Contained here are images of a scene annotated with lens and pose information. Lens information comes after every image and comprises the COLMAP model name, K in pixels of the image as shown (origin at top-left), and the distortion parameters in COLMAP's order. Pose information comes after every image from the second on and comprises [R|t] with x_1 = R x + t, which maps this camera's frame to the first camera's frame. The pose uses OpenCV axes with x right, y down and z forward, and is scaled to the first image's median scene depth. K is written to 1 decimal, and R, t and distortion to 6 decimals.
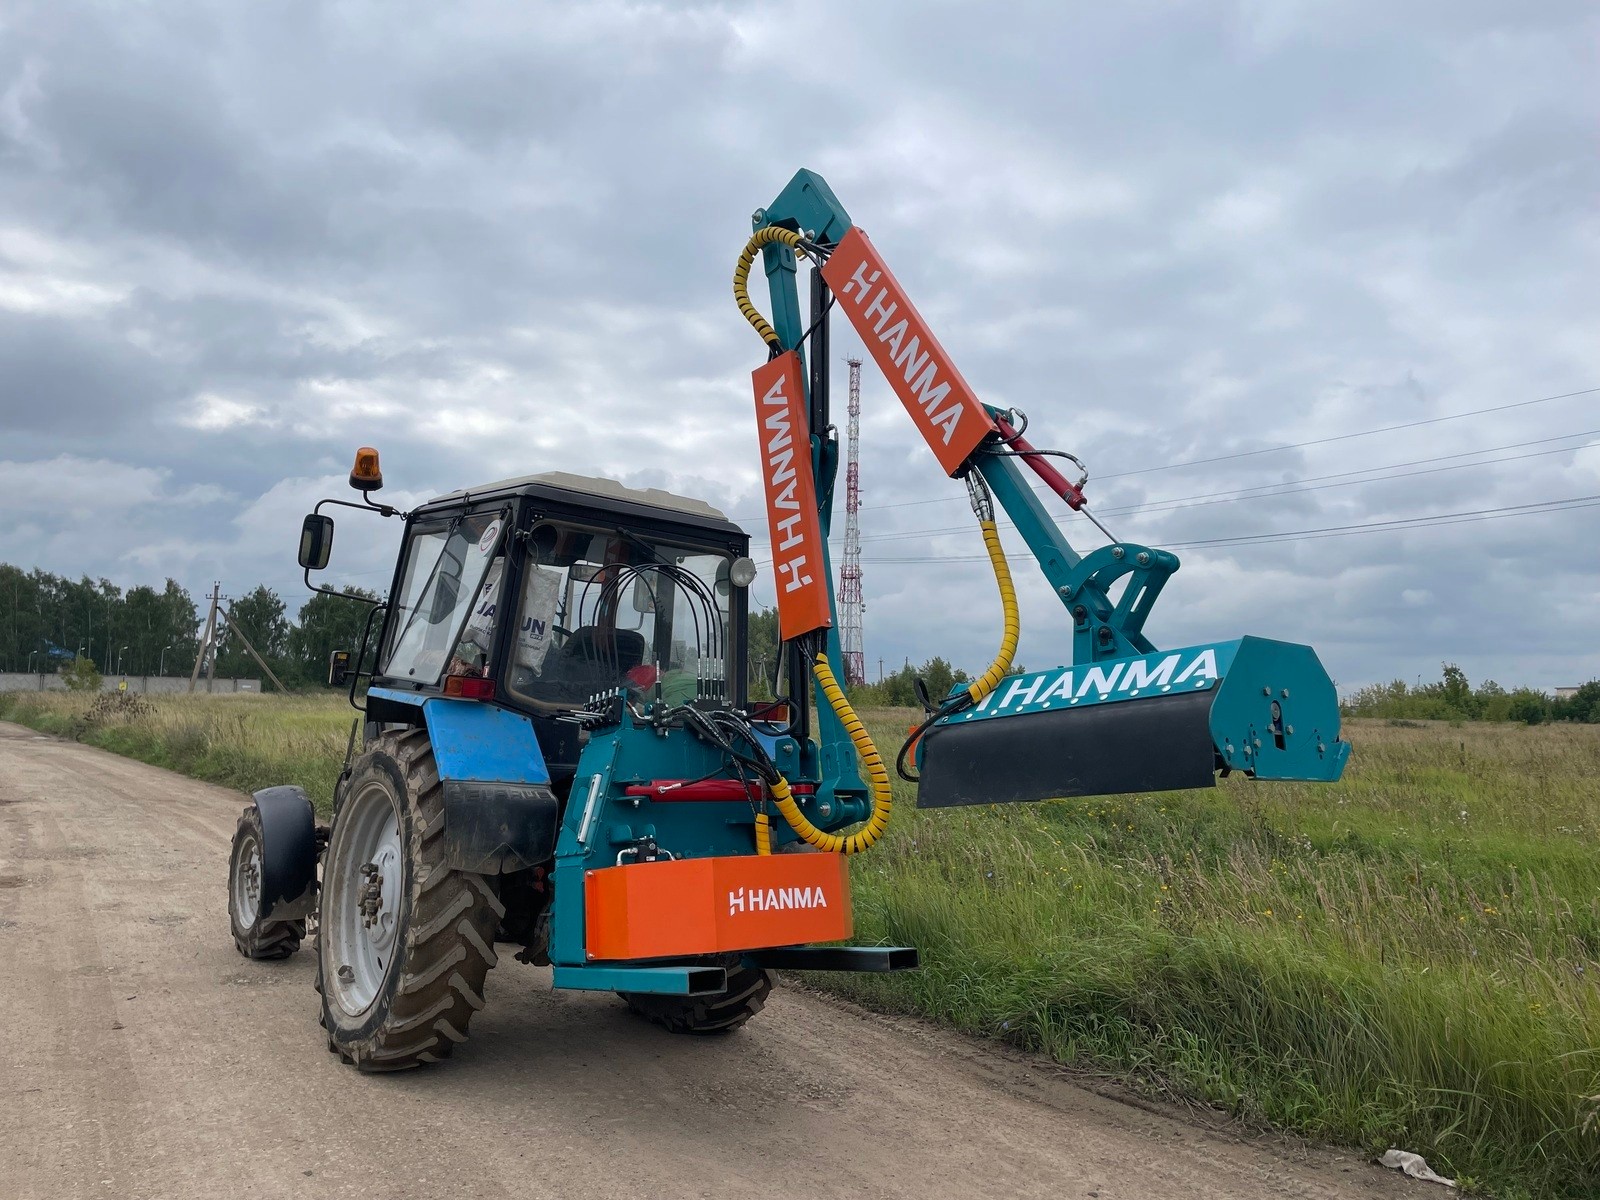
lens RADIAL K [[1210.4, 0, 818.7], [0, 1210.4, 584.7], [0, 0, 1]] dist [0.097703, -0.134850]
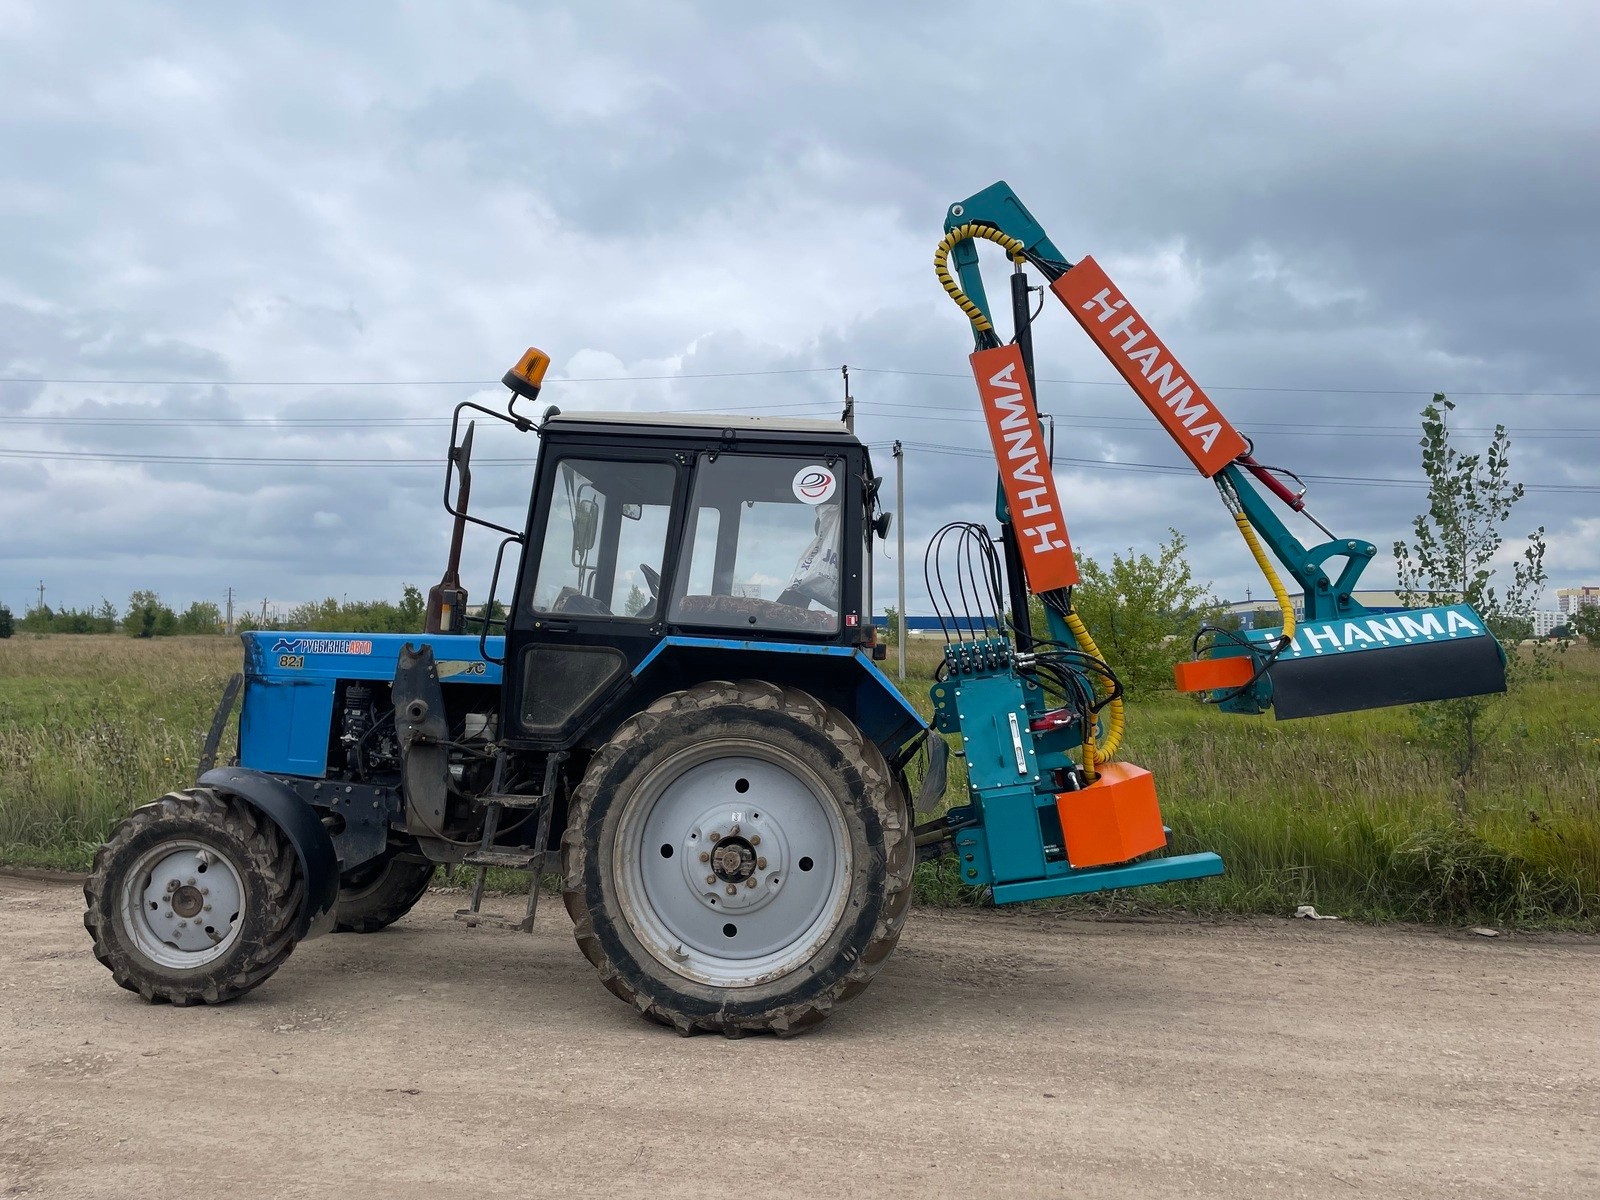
lens RADIAL K [[1210.4, 0, 818.7], [0, 1210.4, 584.7], [0, 0, 1]] dist [0.097703, -0.134850]
pose [[0.662271, 0.012018, 0.749168, -1.081668], [-0.062427, 0.997280, 0.039188, 0.004322], [-0.746659, -0.072721, 0.661220, 0.376479]]
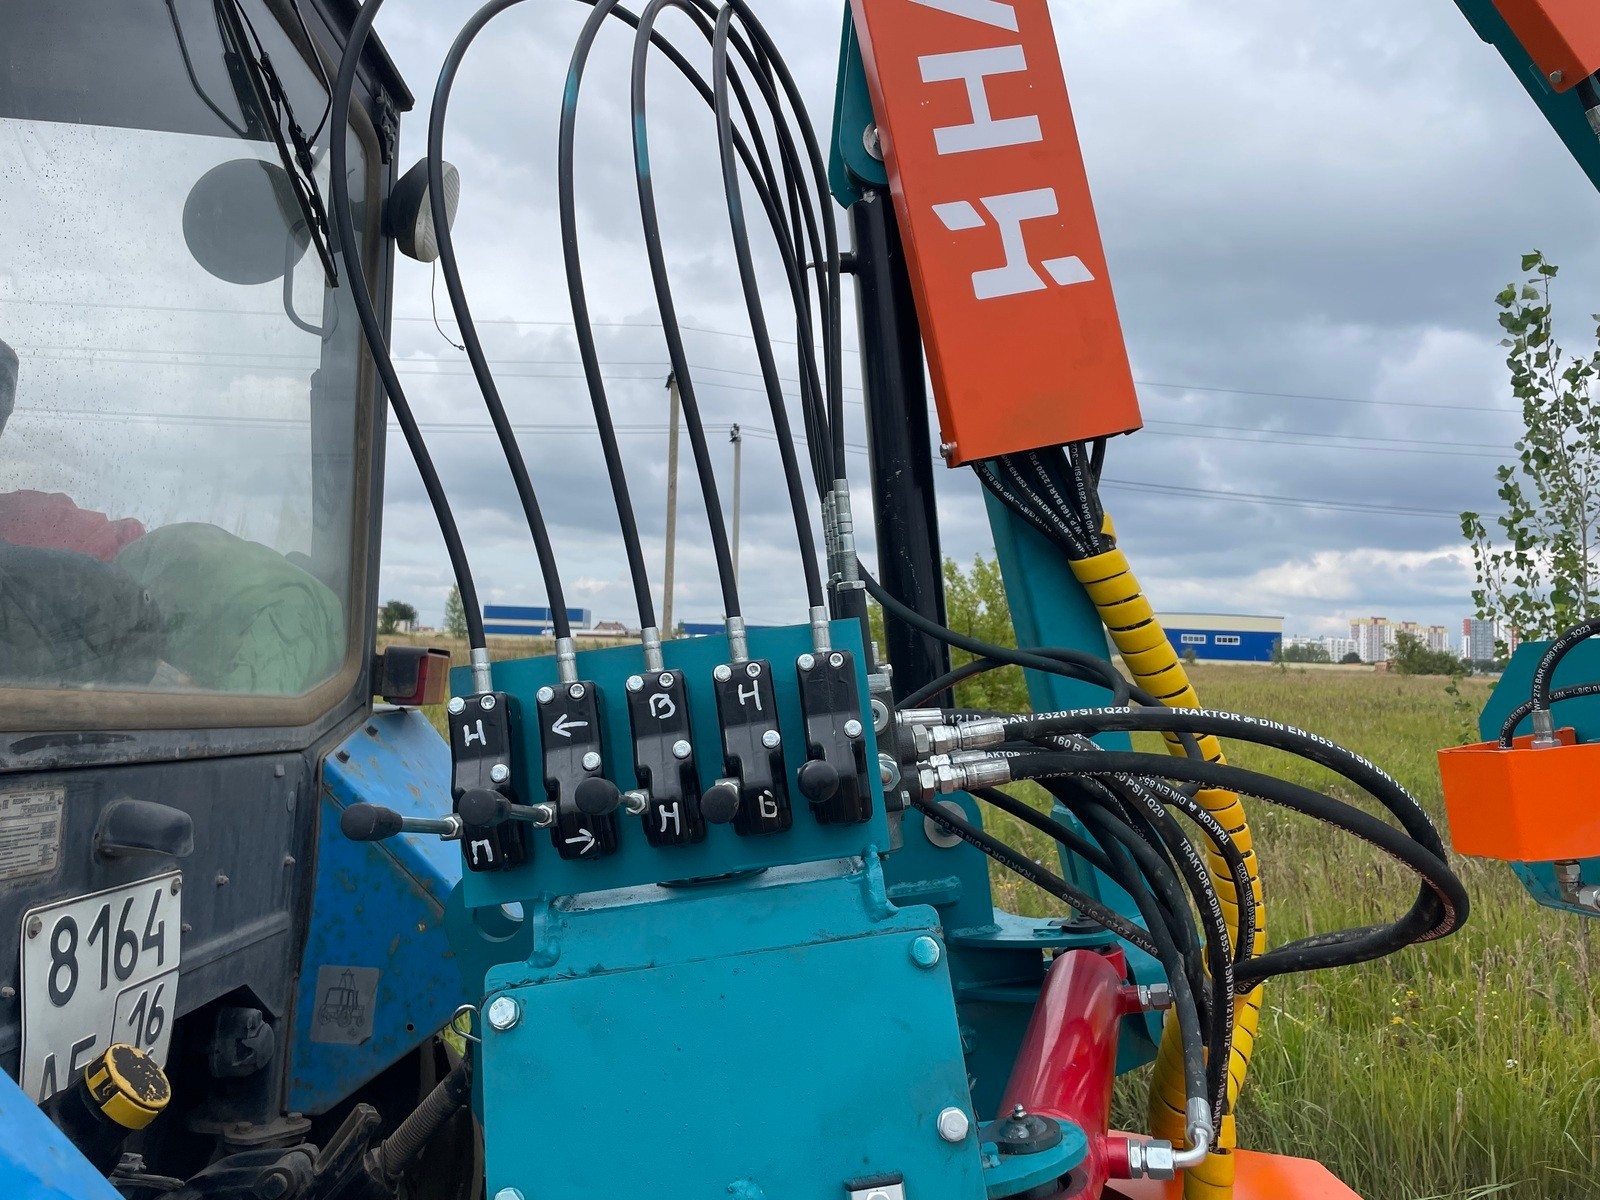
lens RADIAL K [[1210.4, 0, 818.7], [0, 1210.4, 584.7], [0, 0, 1]] dist [0.097703, -0.134850]
pose [[0.560310, 0.039629, 0.827335, -0.300297], [-0.102999, 0.994435, 0.022123, 0.075518], [-0.821854, -0.097610, 0.561273, 0.874461]]
